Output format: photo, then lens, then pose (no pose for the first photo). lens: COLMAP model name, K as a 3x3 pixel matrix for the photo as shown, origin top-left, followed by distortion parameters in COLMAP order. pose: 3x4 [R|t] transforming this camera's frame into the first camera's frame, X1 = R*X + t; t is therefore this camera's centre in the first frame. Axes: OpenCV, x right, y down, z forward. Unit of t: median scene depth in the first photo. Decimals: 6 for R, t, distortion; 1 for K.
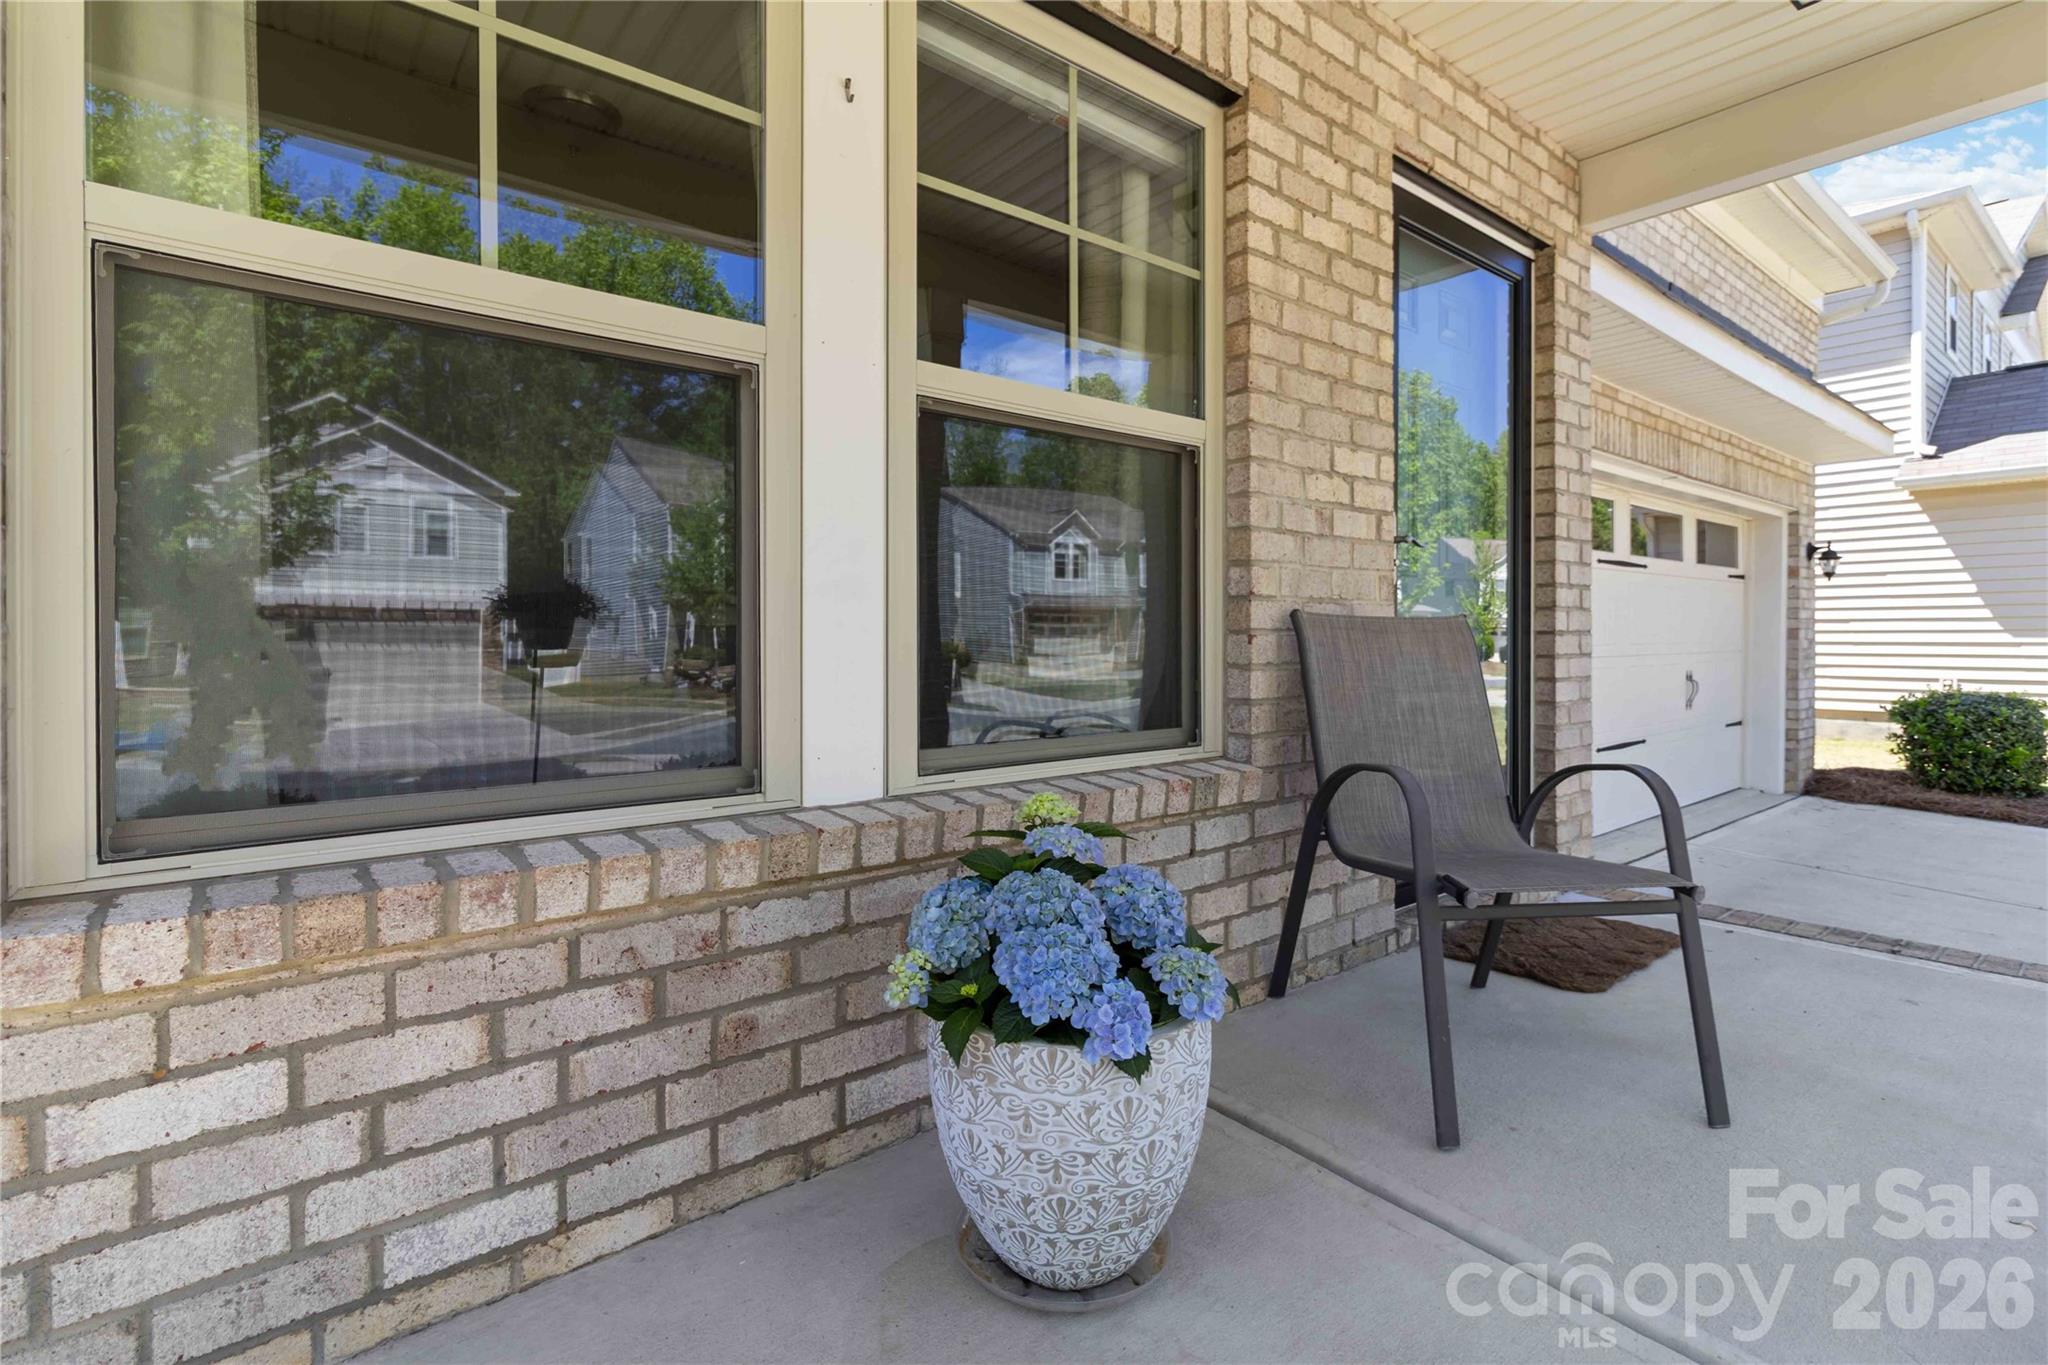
lens RADIAL K [[964.3, 0, 1033.7], [0, 964.3, 635.2], [0, 0, 1]] dist [0.003825, 0.000320]
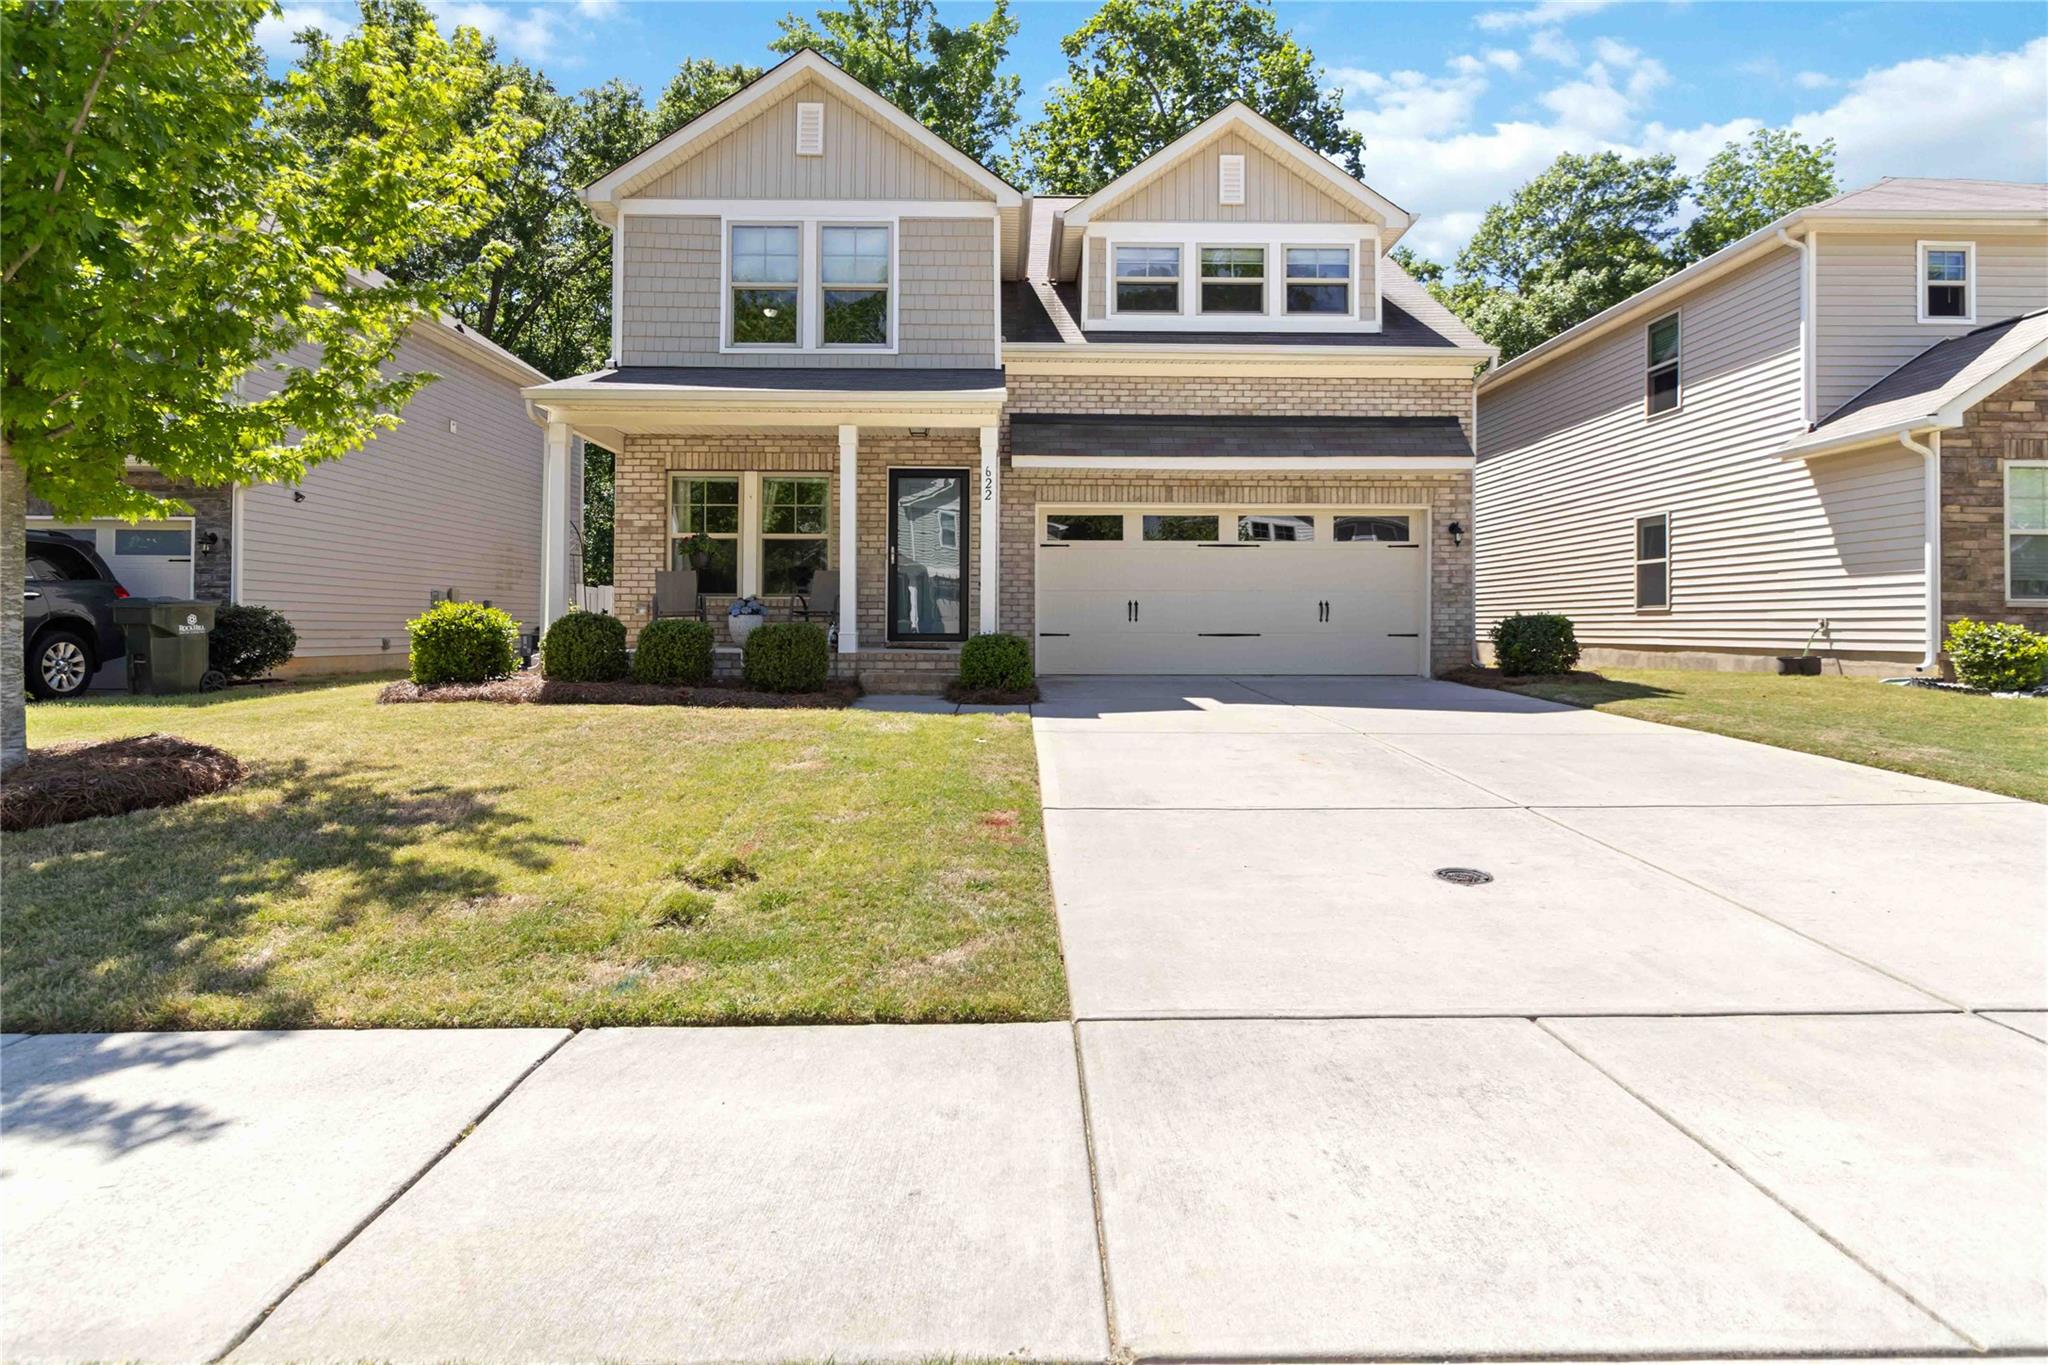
lens RADIAL K [[1091.1, 0, 1032.0], [0, 1091.1, 620.4], [0, 0, 1]] dist [0.001251, -0.001279]
pose [[0.792148, -0.001266, -0.610327, 4.320715], [-0.003582, 0.999971, -0.006722, 0.258452], [0.610318, 0.007511, 0.792121, -2.772168]]
